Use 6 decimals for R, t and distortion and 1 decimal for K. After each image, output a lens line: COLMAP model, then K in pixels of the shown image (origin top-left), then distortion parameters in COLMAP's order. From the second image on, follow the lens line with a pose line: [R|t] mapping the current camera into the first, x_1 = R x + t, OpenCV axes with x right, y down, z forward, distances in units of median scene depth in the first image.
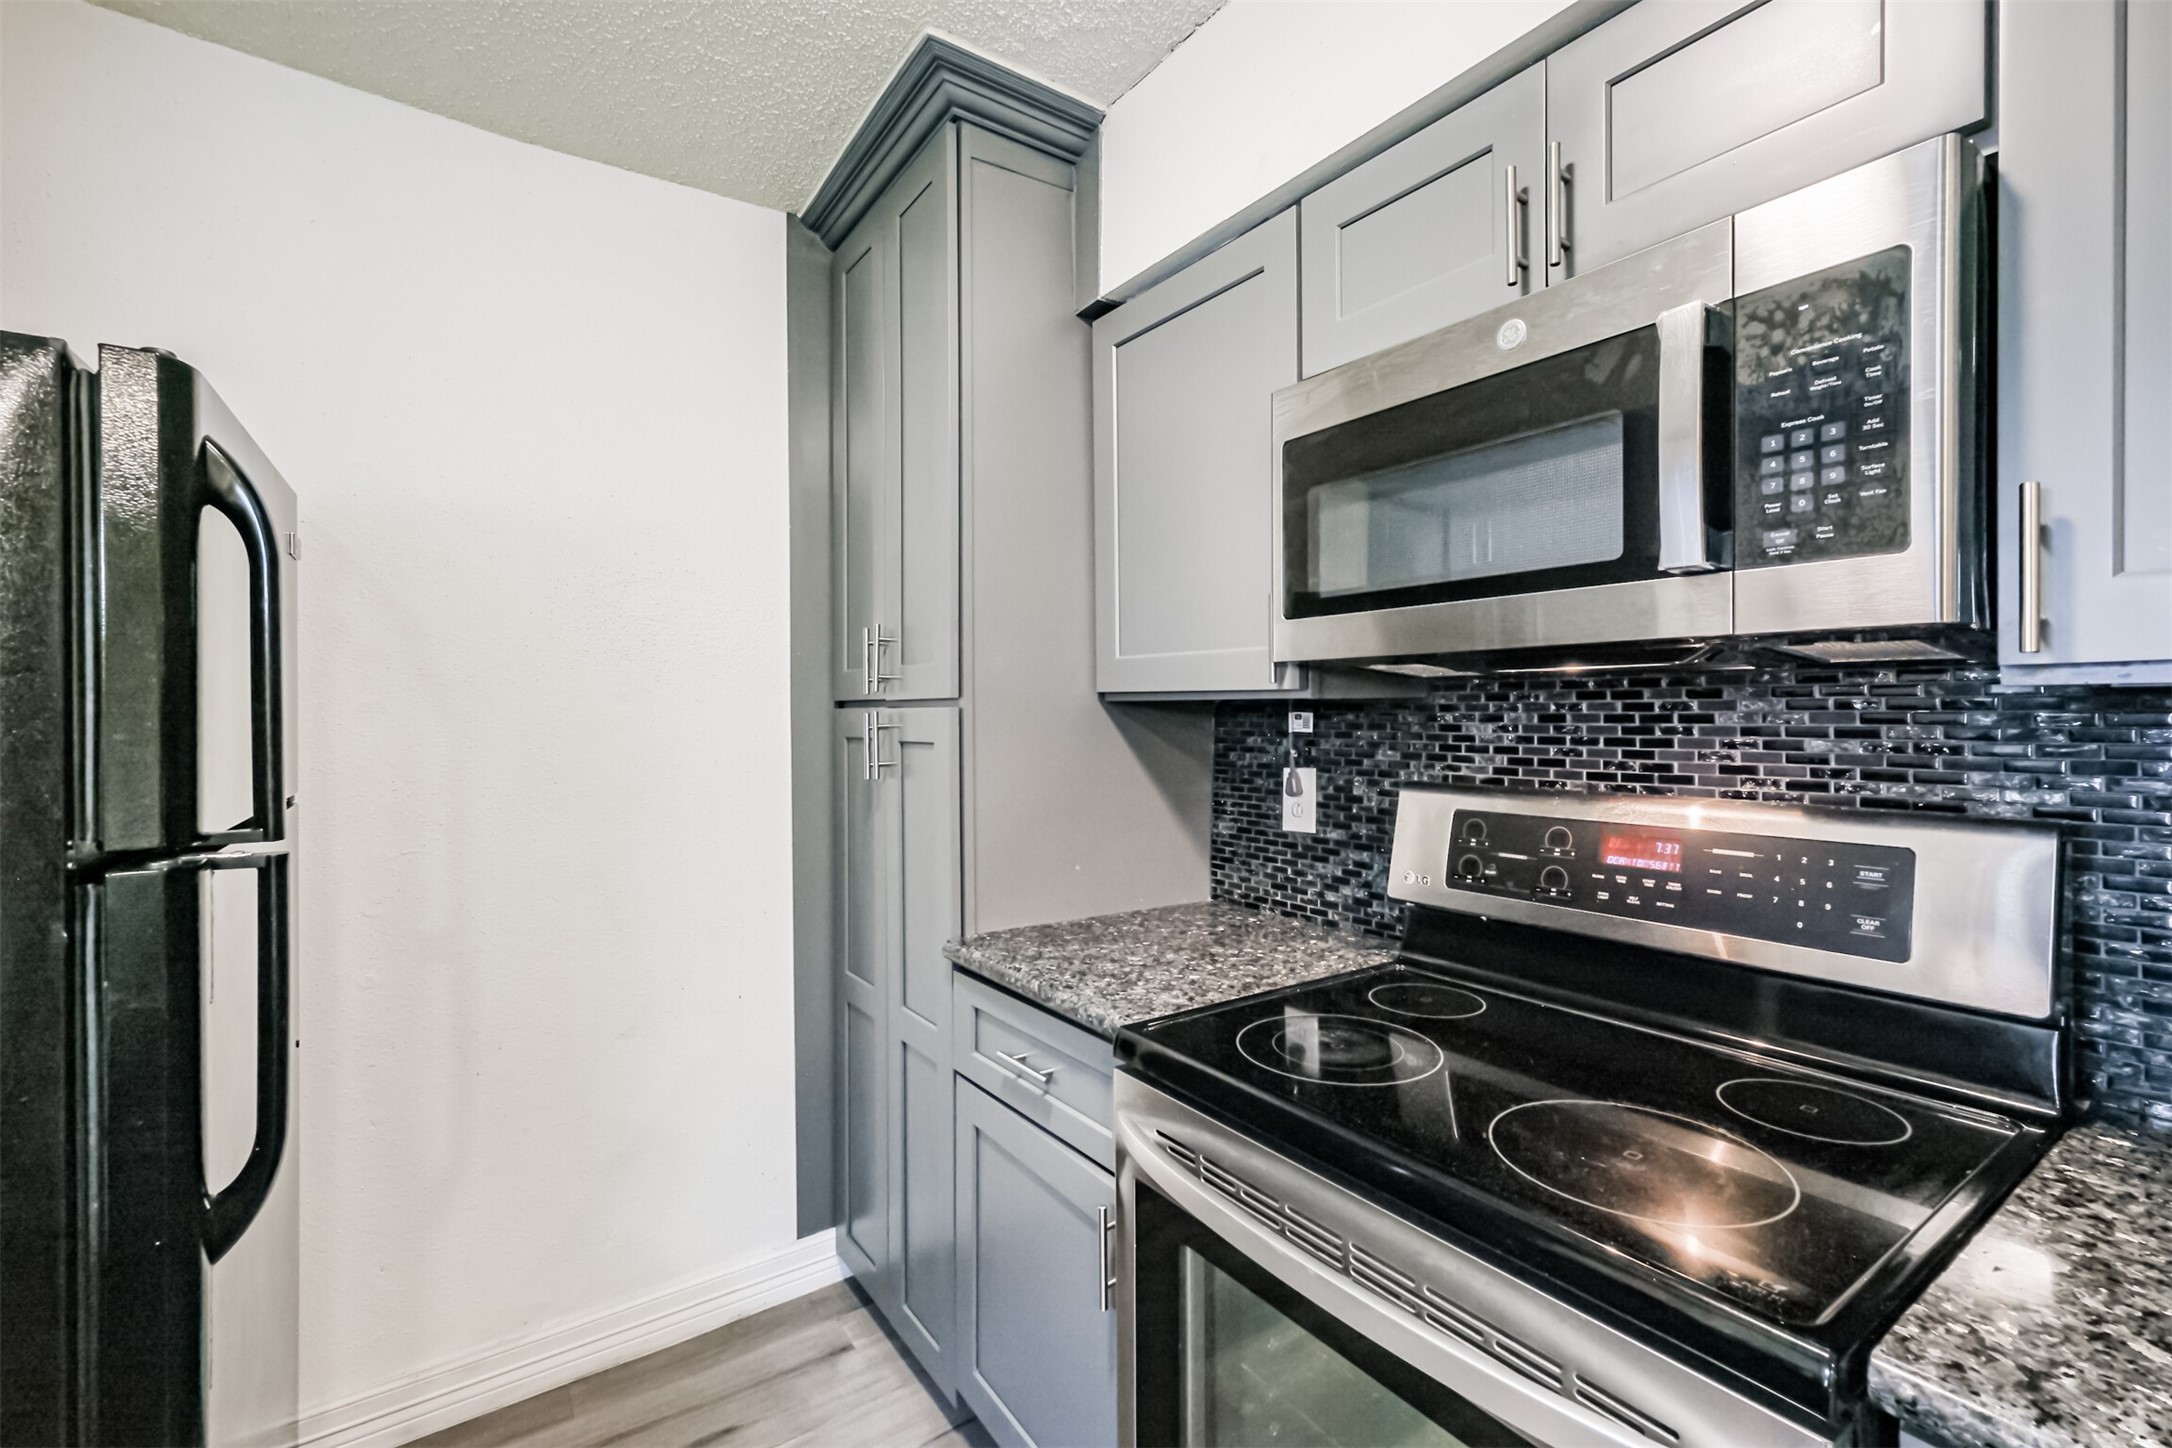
lens RADIAL K [[929.8, 0, 1091.8], [0, 929.8, 713.8], [0, 0, 1]] dist [0.002461, 0.000228]
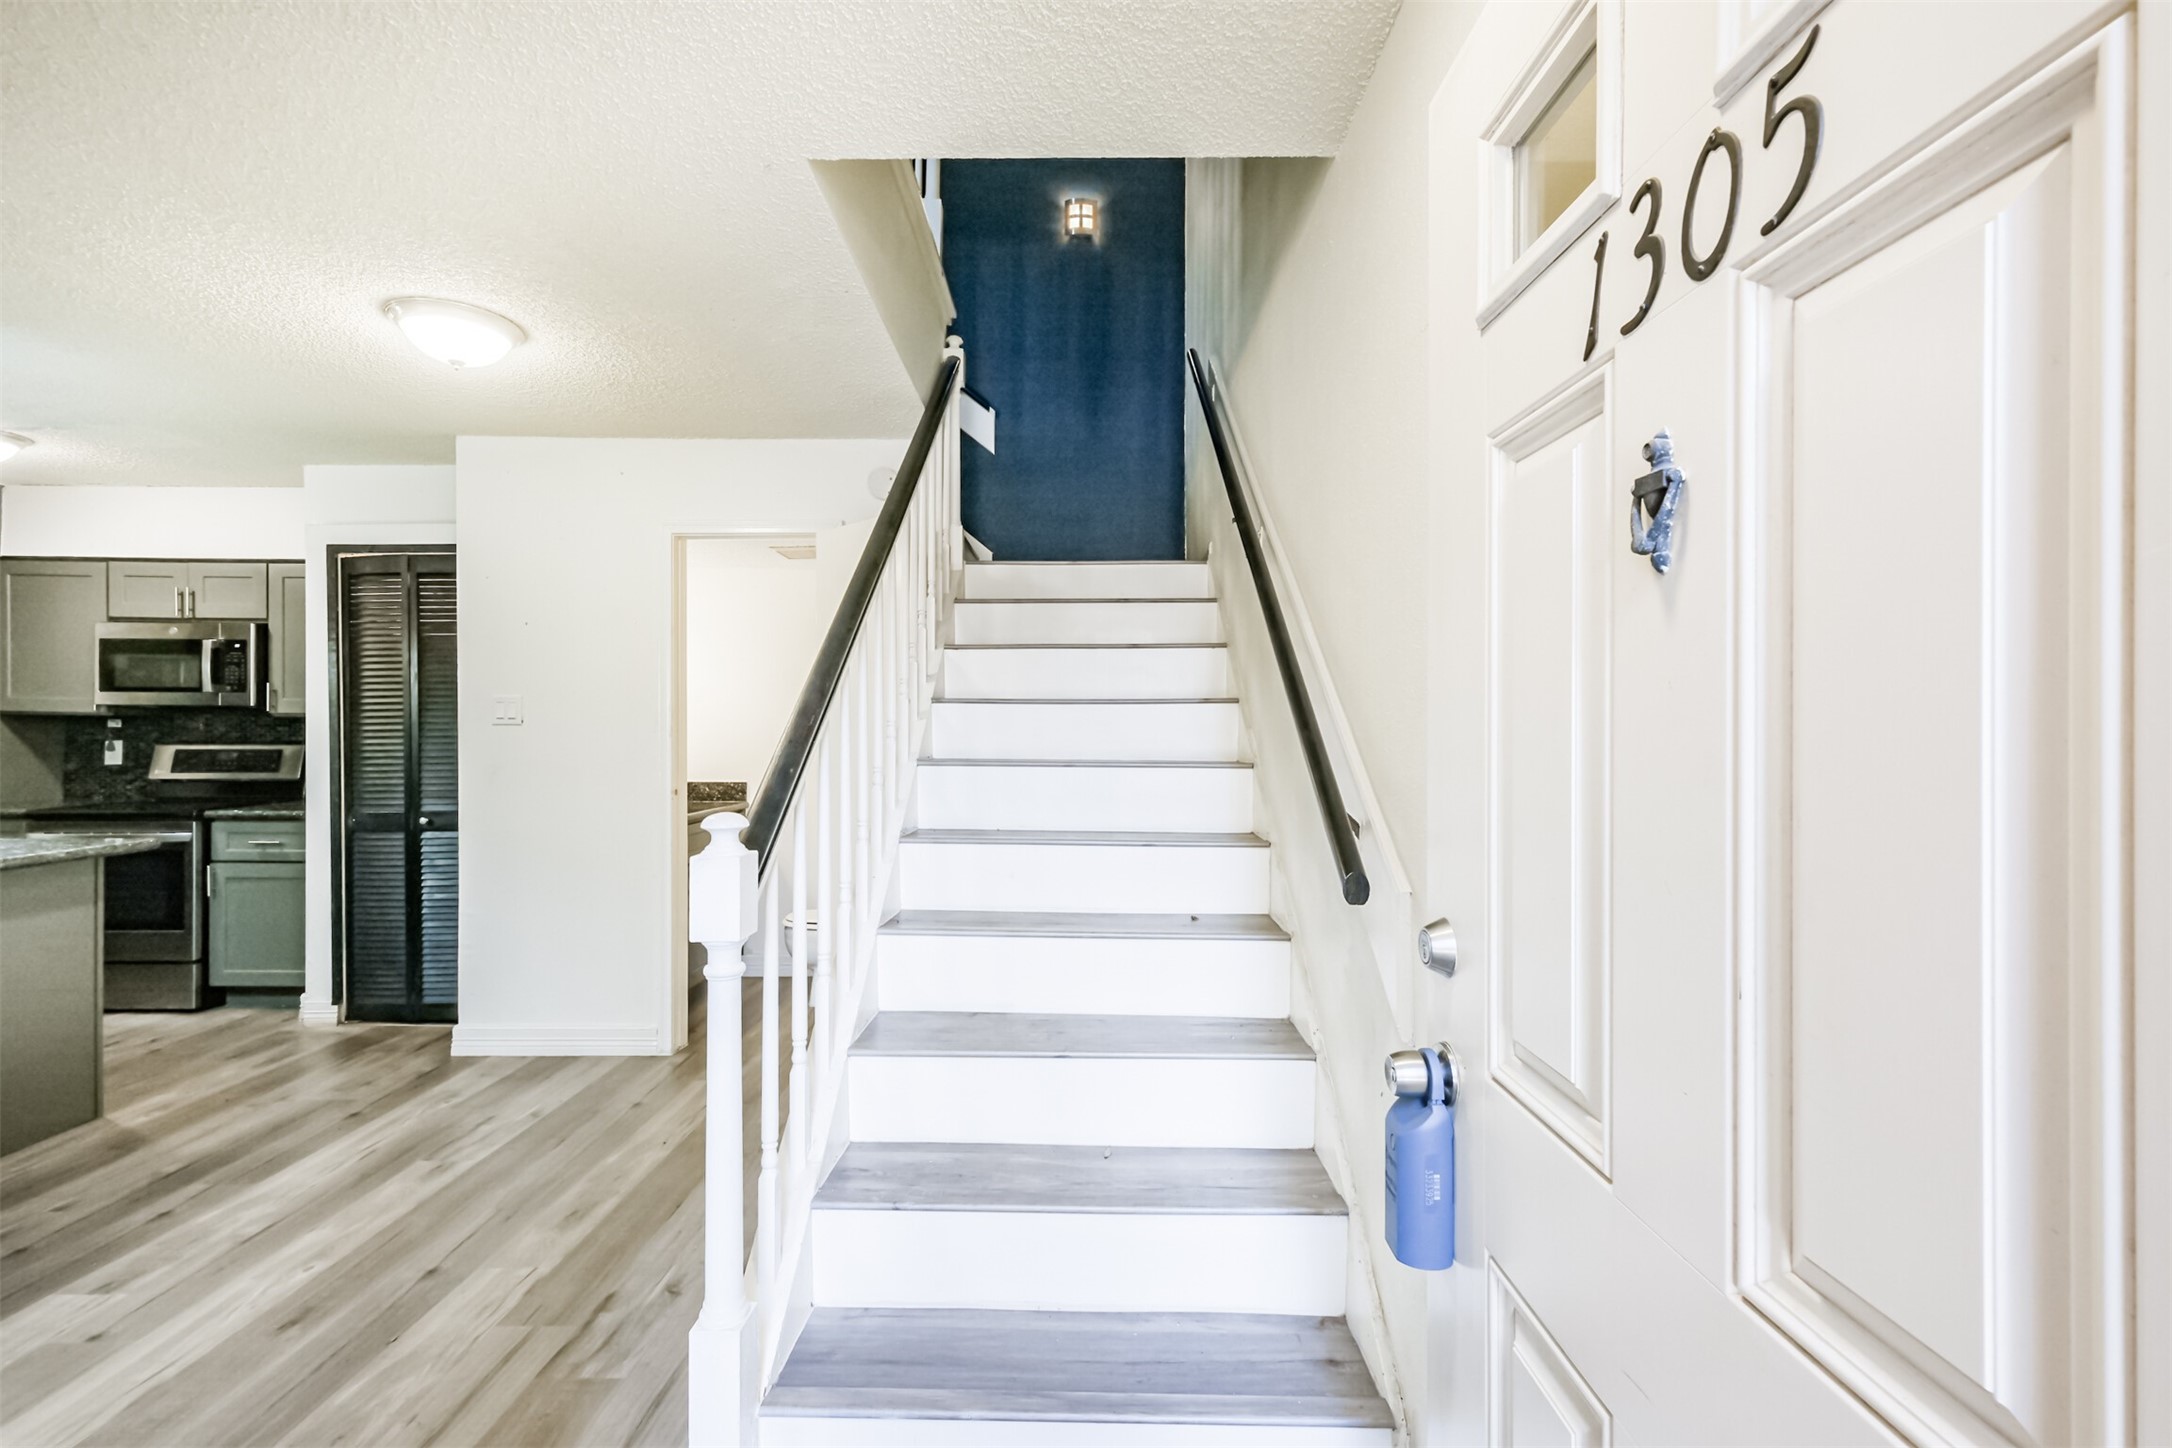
lens RADIAL K [[964.8, 0, 1078.9], [0, 964.8, 714.4], [0, 0, 1]] dist [0.000652, 0.009784]
pose [[0.584894, 0.004919, 0.811095, -0.495474], [-0.003757, 0.999987, -0.003355, -0.020418], [-0.811101, -0.001085, 0.584905, -3.360706]]
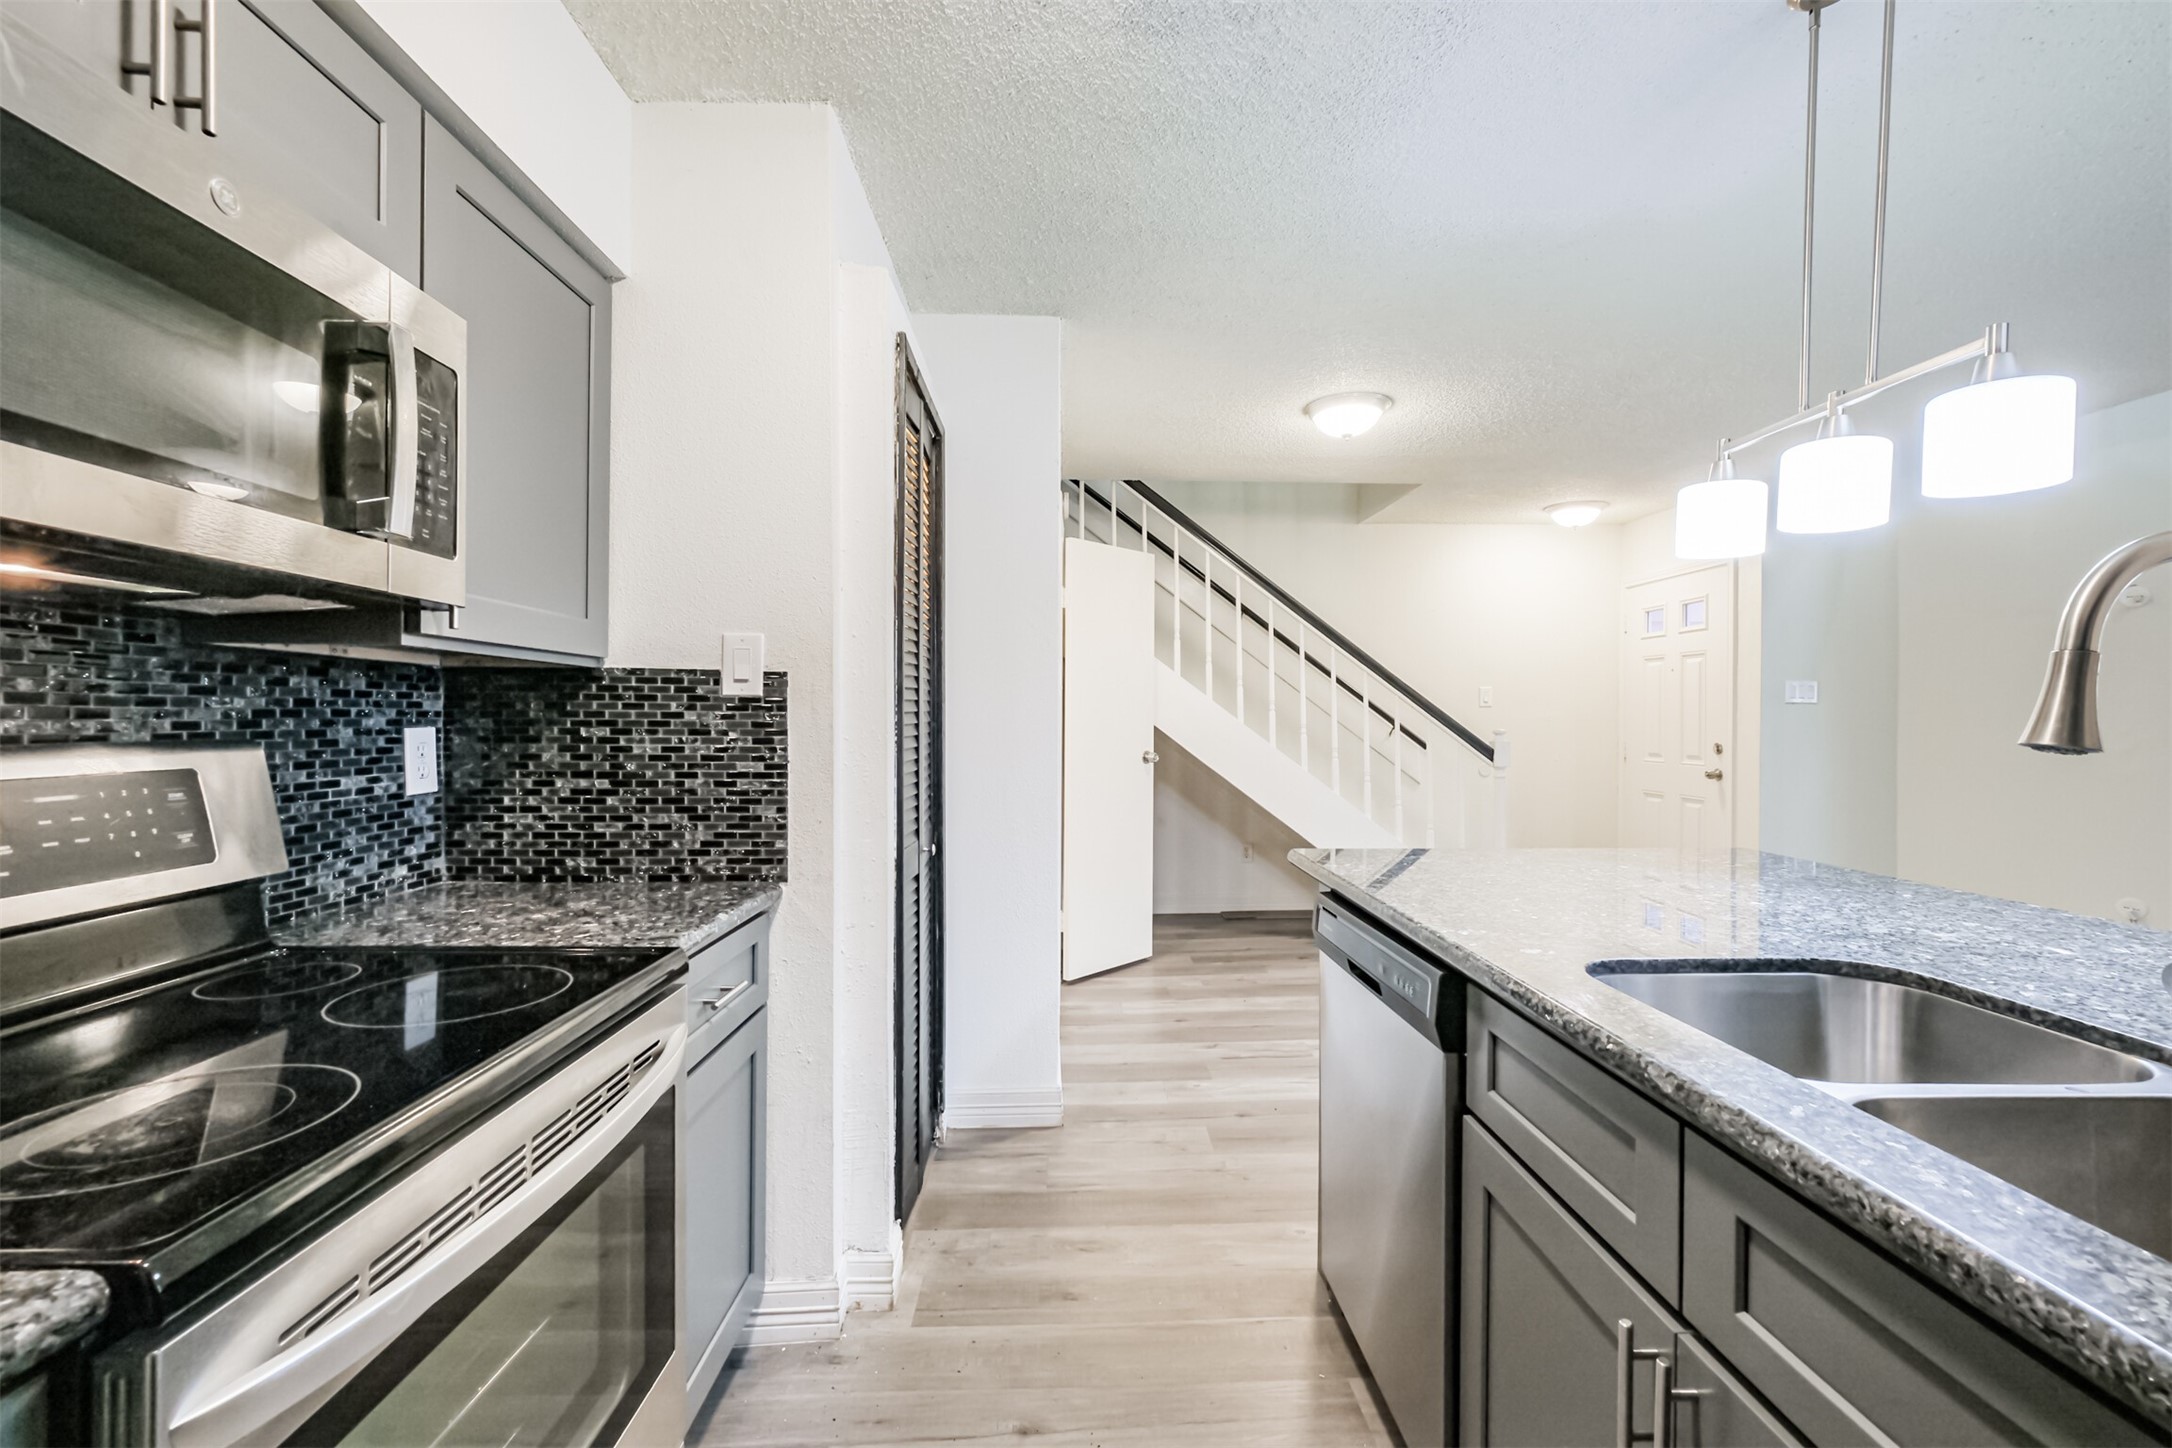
lens RADIAL K [[932.4, 0, 1093.7], [0, 932.4, 726.5], [0, 0, 1]] dist [0.003436, 0.000342]
pose [[-0.837281, -0.004327, 0.546756, -0.475088], [-0.000146, 0.999970, 0.007690, 0.051849], [-0.546773, 0.006359, -0.837257, 0.879316]]
